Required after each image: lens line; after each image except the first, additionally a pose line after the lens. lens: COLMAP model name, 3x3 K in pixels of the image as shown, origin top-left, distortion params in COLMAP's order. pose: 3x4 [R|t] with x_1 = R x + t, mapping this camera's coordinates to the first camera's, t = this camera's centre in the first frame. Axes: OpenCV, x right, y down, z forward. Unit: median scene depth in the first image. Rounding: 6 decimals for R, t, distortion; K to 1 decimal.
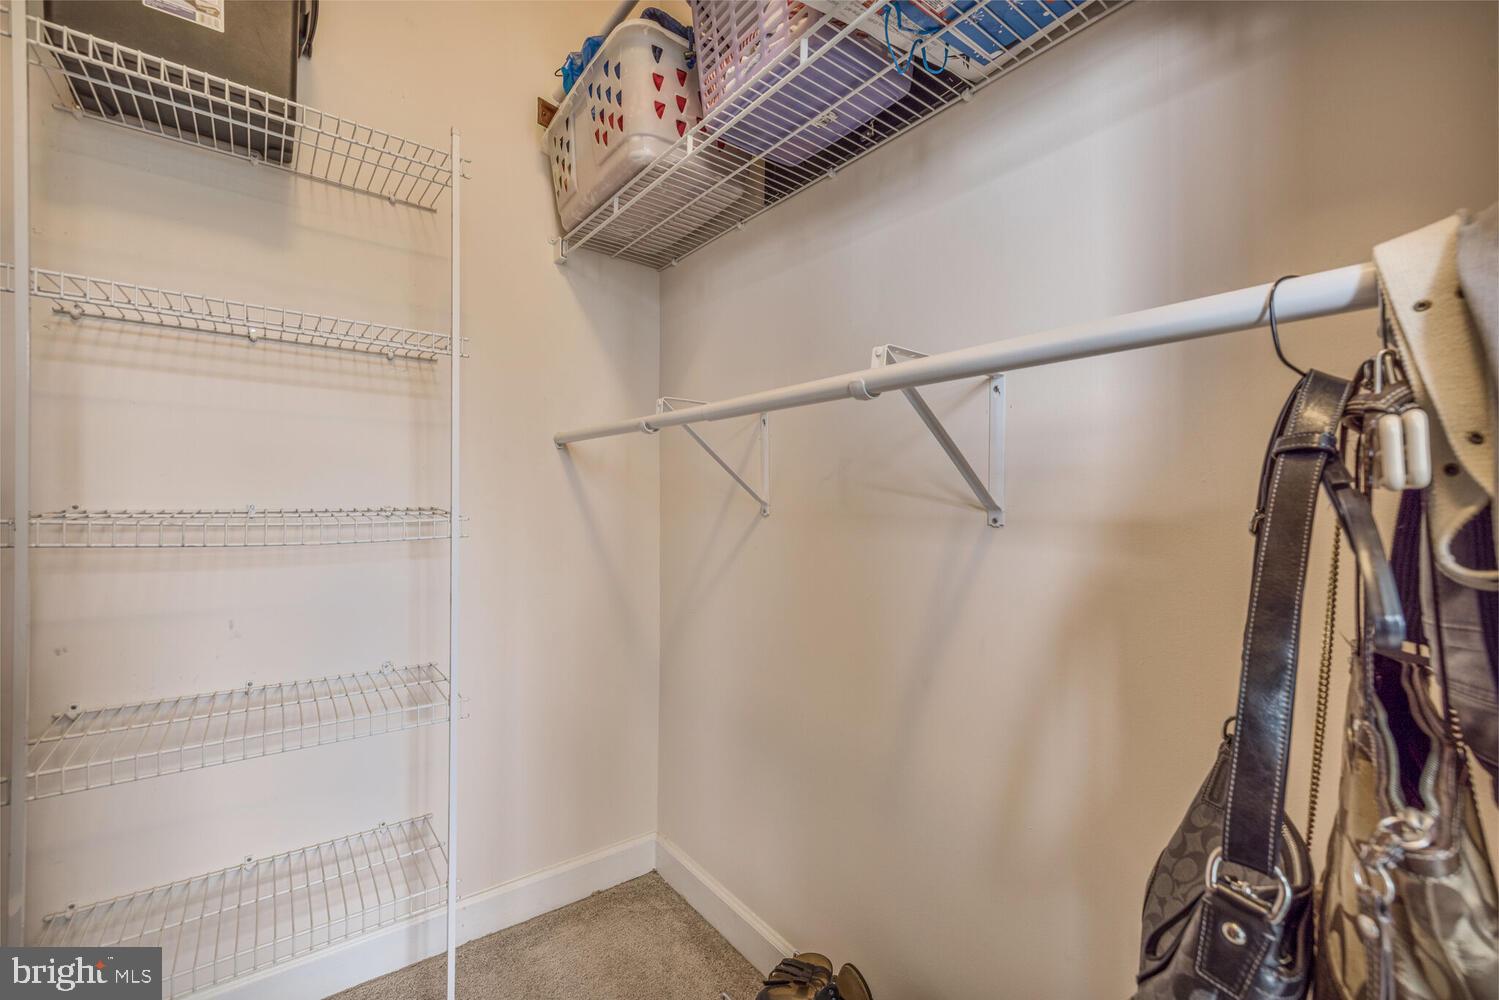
lens RADIAL K [[623.5, 0, 751.7], [0, 623.5, 498.0], [0, 0, 1]] dist [0.001814, 0.000067]
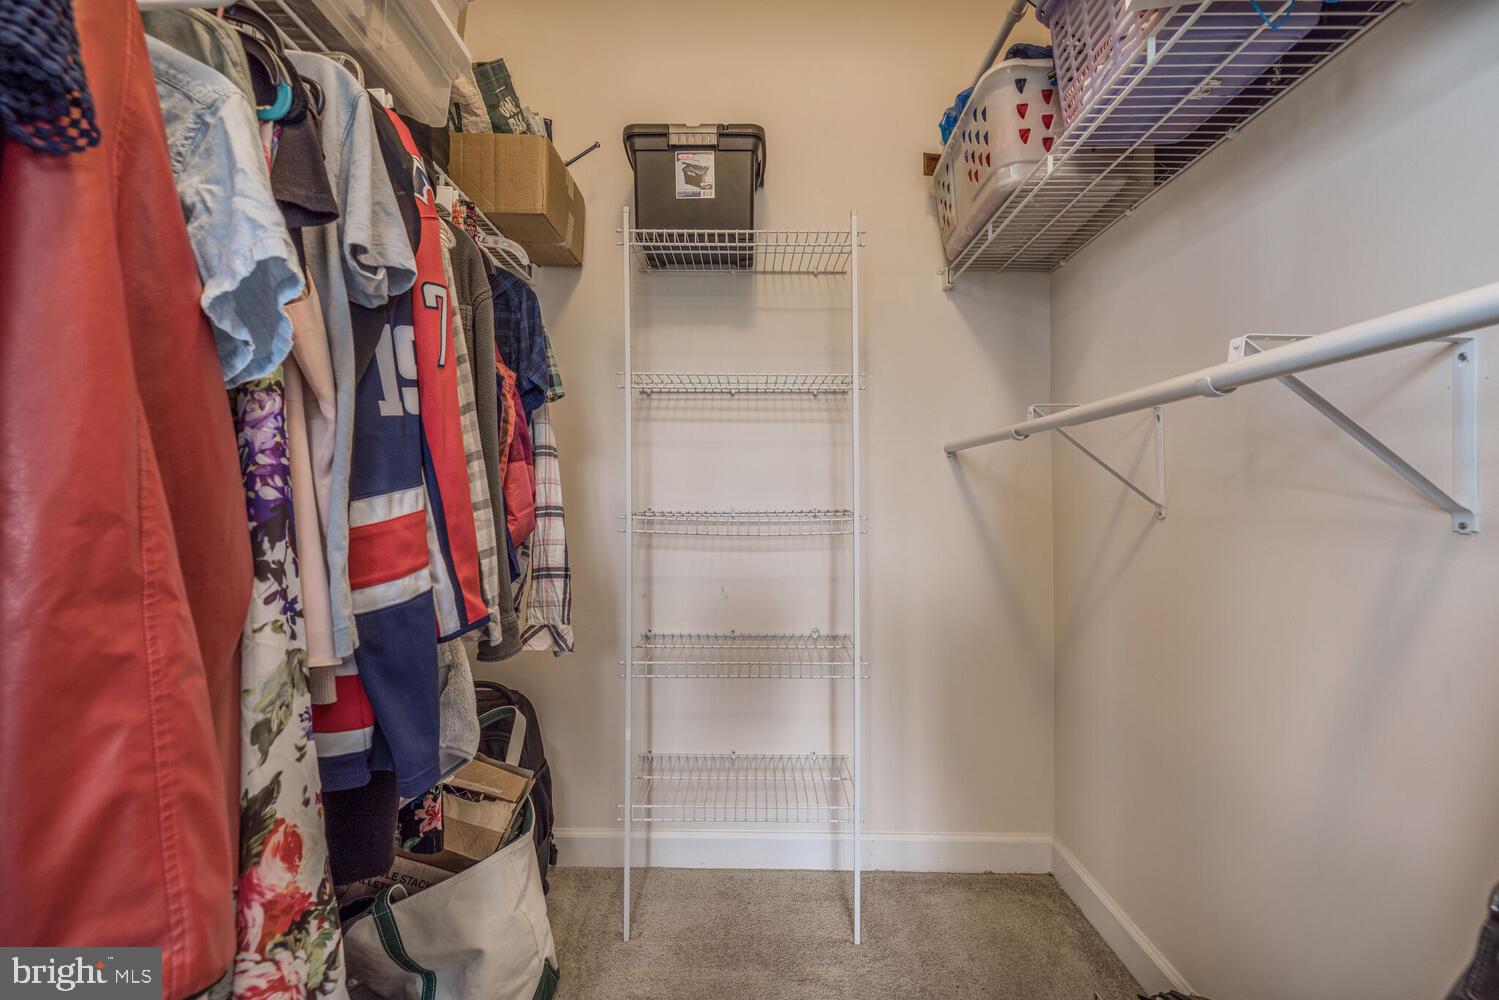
lens RADIAL K [[623.5, 0, 751.7], [0, 623.5, 498.0], [0, 0, 1]] dist [0.001814, 0.000067]
pose [[0.789785, -0.011831, -0.613270, 0.123666], [0.008644, 0.999929, -0.008158, 0.000013], [0.613323, 0.001142, 0.789831, -0.118816]]
